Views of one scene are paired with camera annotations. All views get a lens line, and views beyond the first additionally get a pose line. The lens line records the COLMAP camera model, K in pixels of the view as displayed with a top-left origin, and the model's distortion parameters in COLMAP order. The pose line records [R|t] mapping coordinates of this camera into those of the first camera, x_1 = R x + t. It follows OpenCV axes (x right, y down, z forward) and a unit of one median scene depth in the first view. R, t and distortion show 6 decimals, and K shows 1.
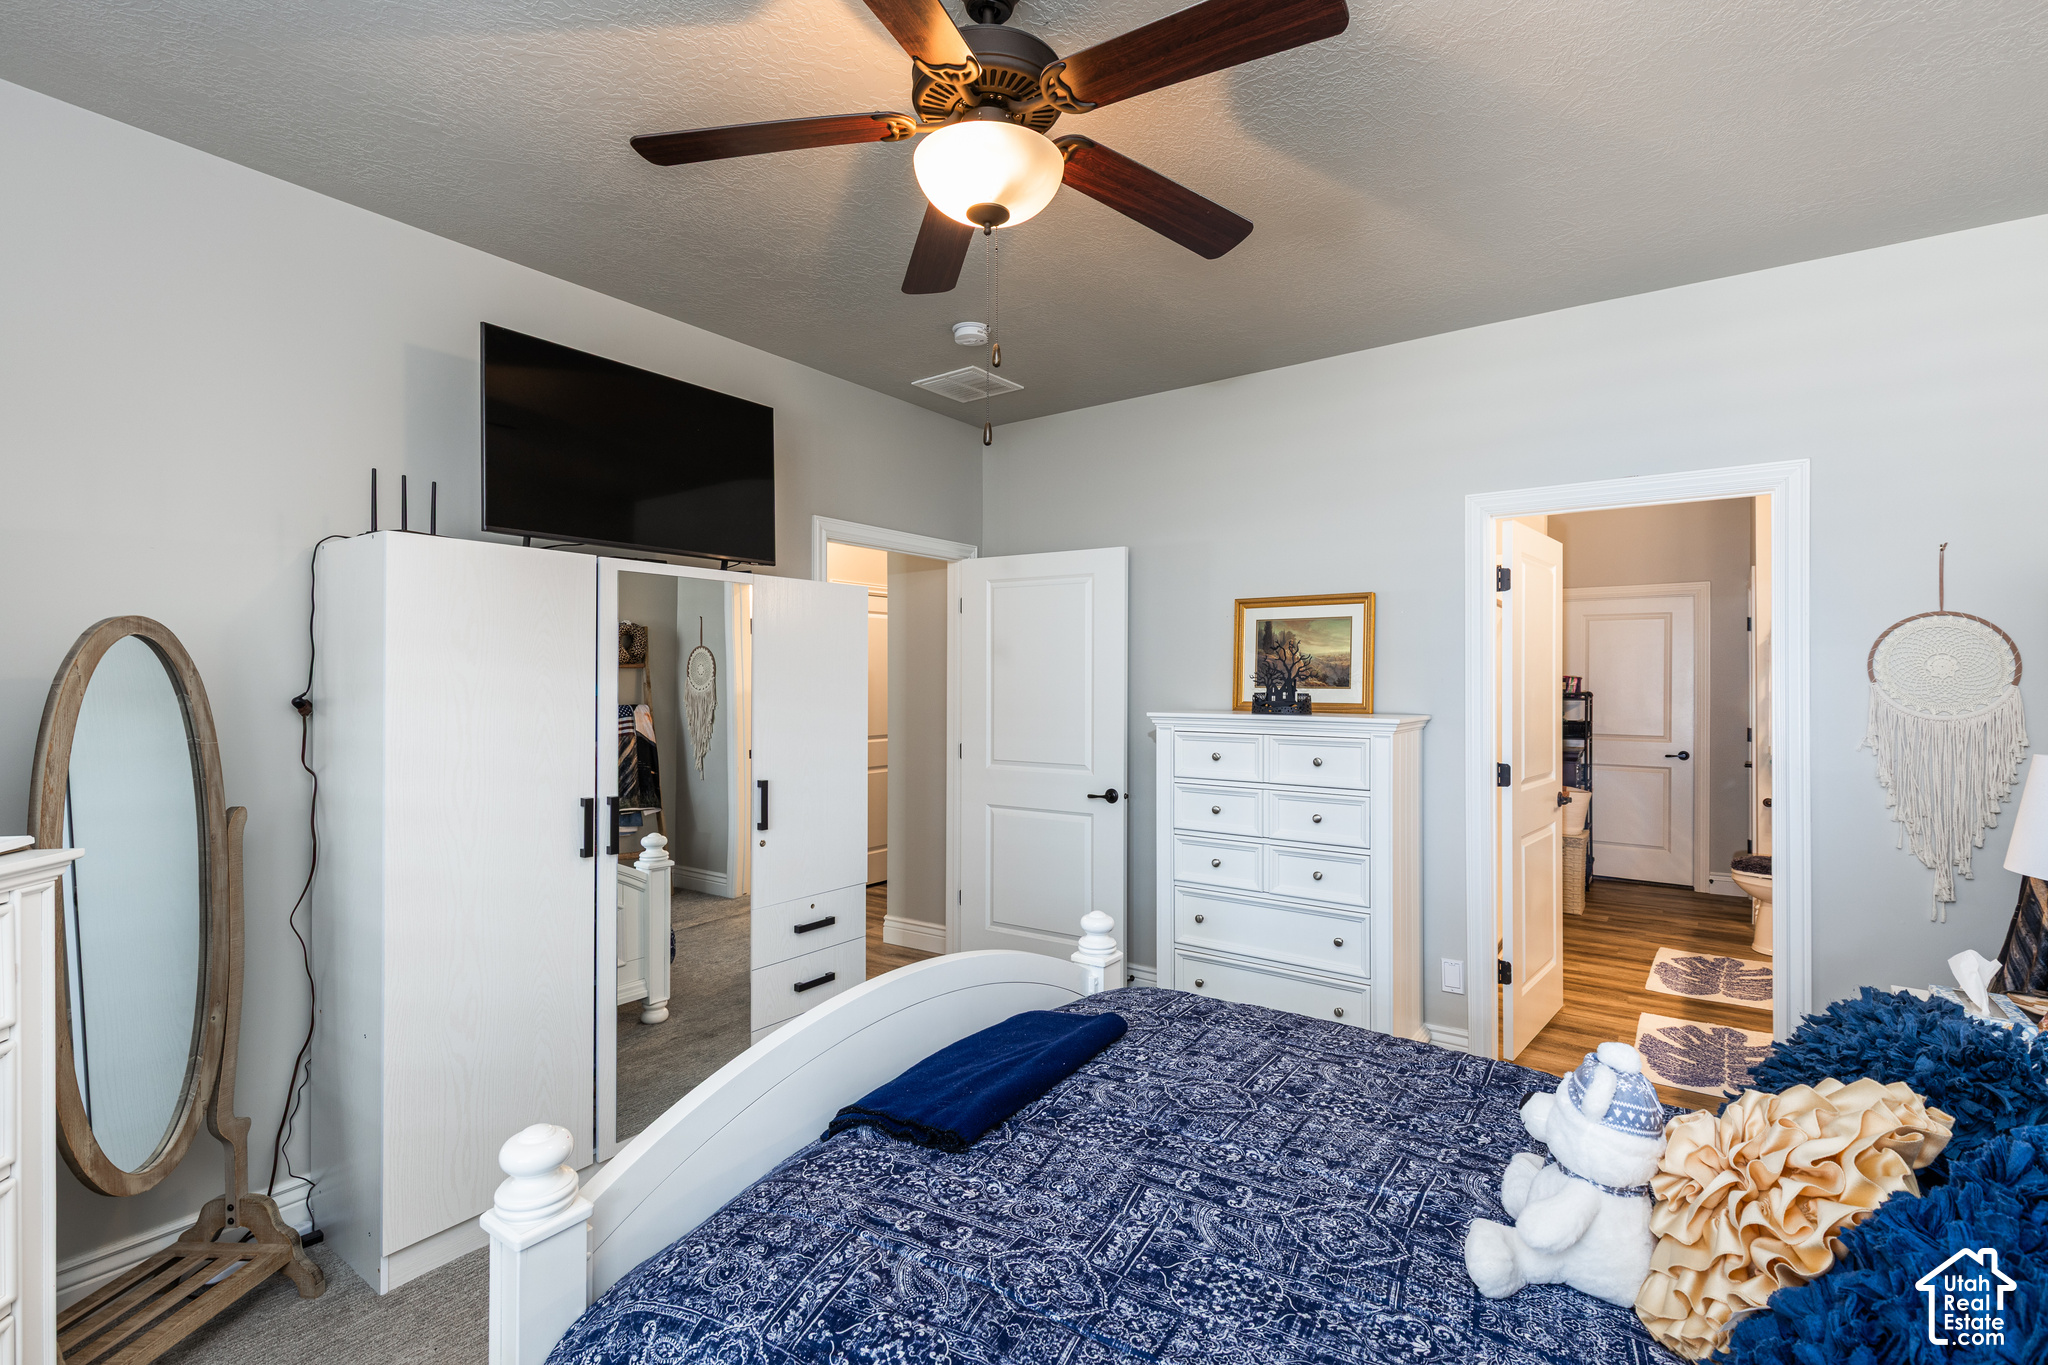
lens RADIAL K [[936.5, 0, 1020.8], [0, 936.5, 676.2], [0, 0, 1]] dist [0.000580, -0.000098]
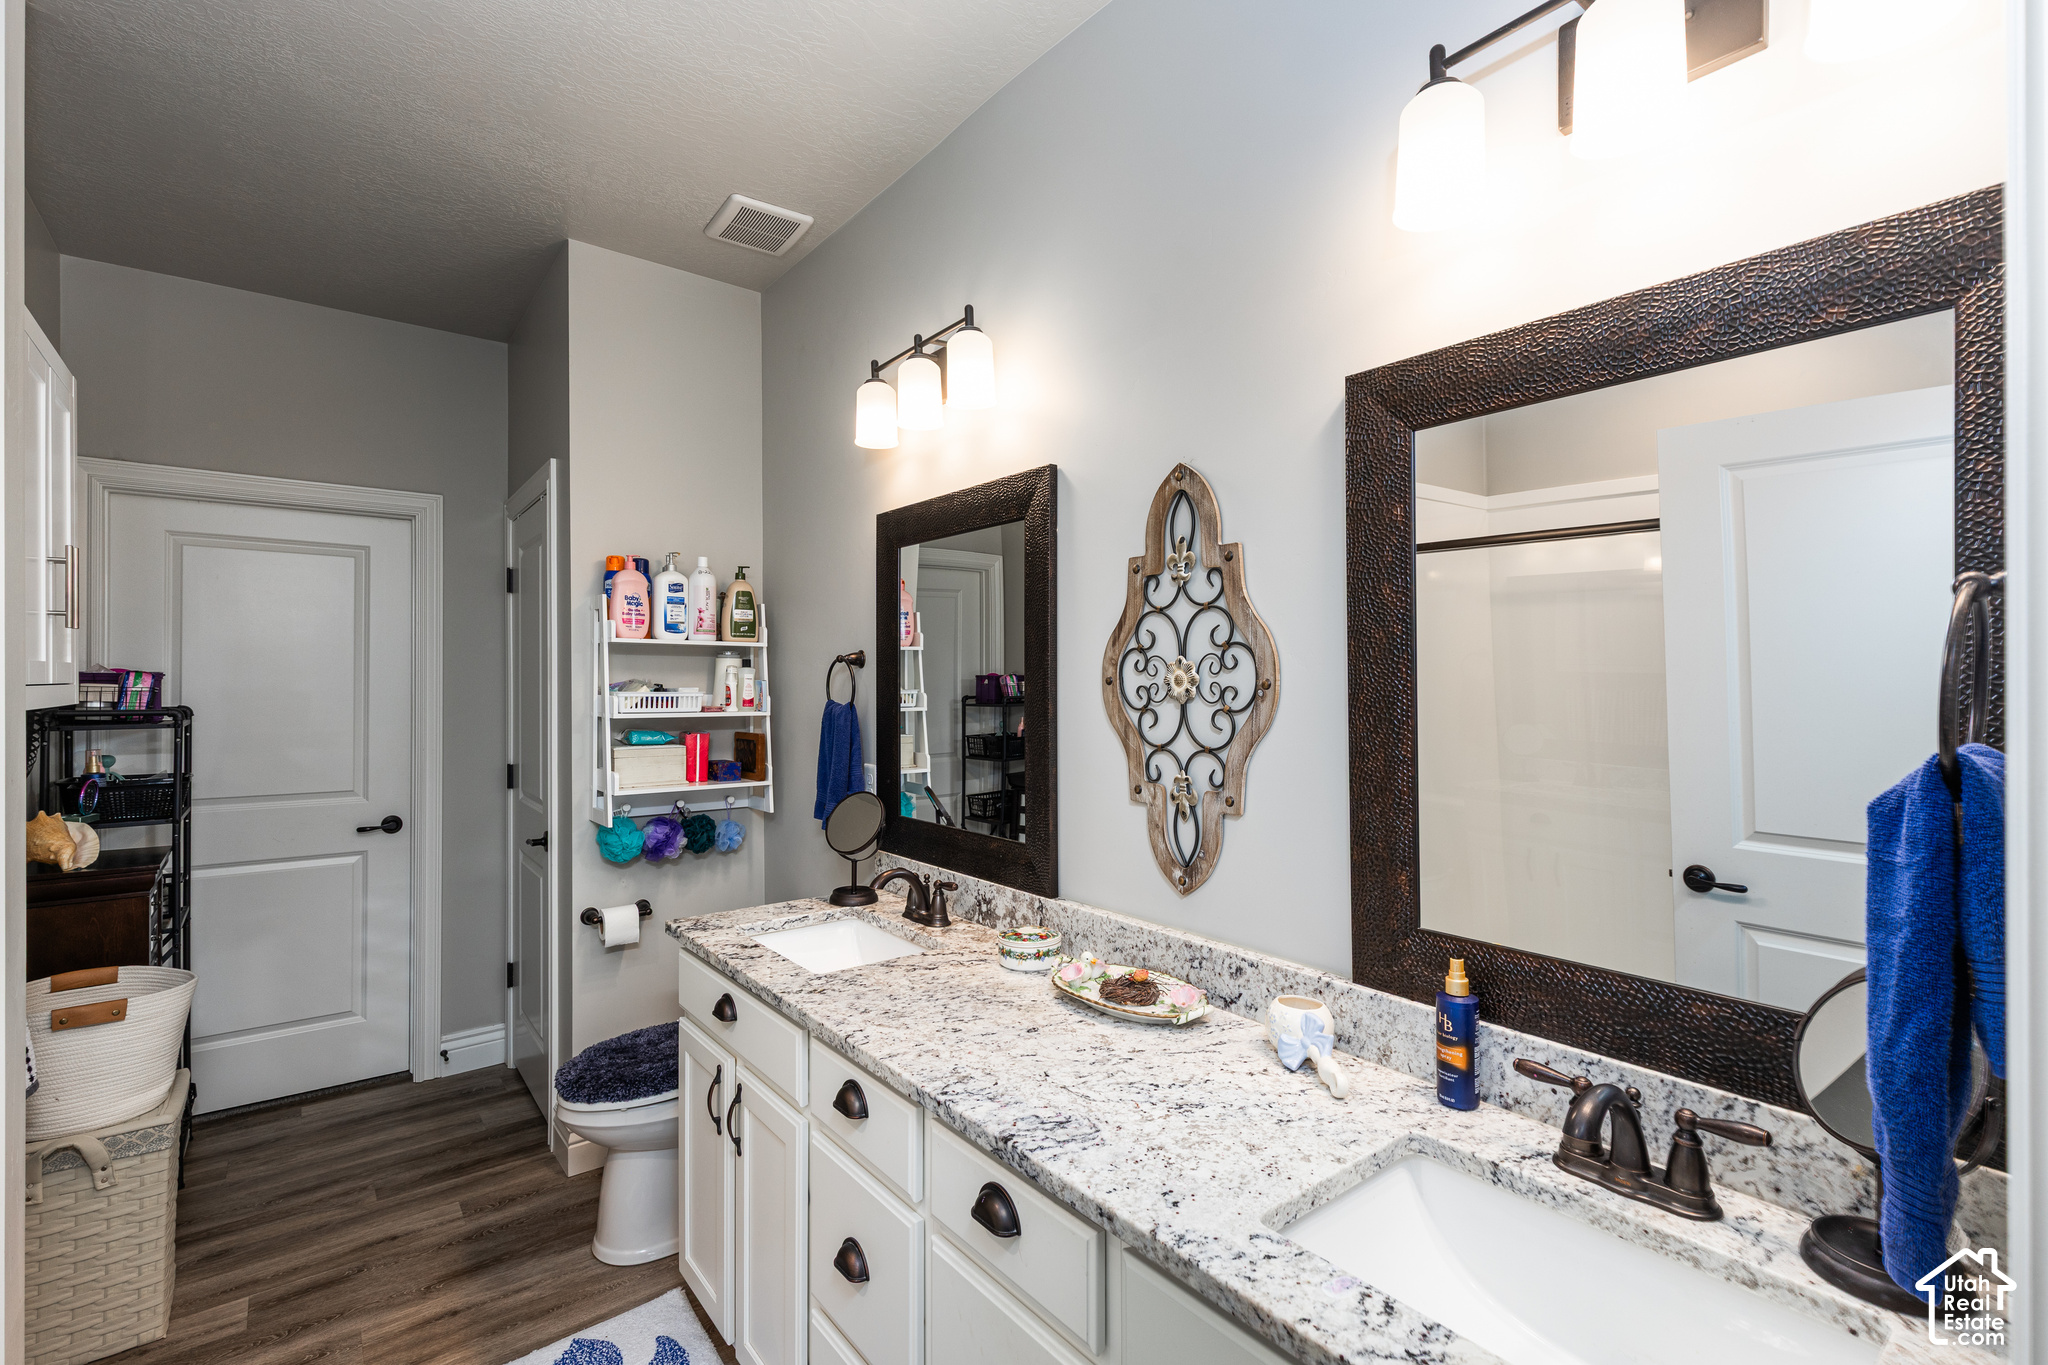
lens RADIAL K [[936.5, 0, 1020.8], [0, 936.5, 675.0], [0, 0, 1]] dist [0.000580, -0.000098]
pose [[0.287879, 0.004683, 0.957655, 0.309766], [0.000450, 0.999987, -0.005026, 0.004915], [-0.957667, 0.001878, 0.287873, 0.515679]]
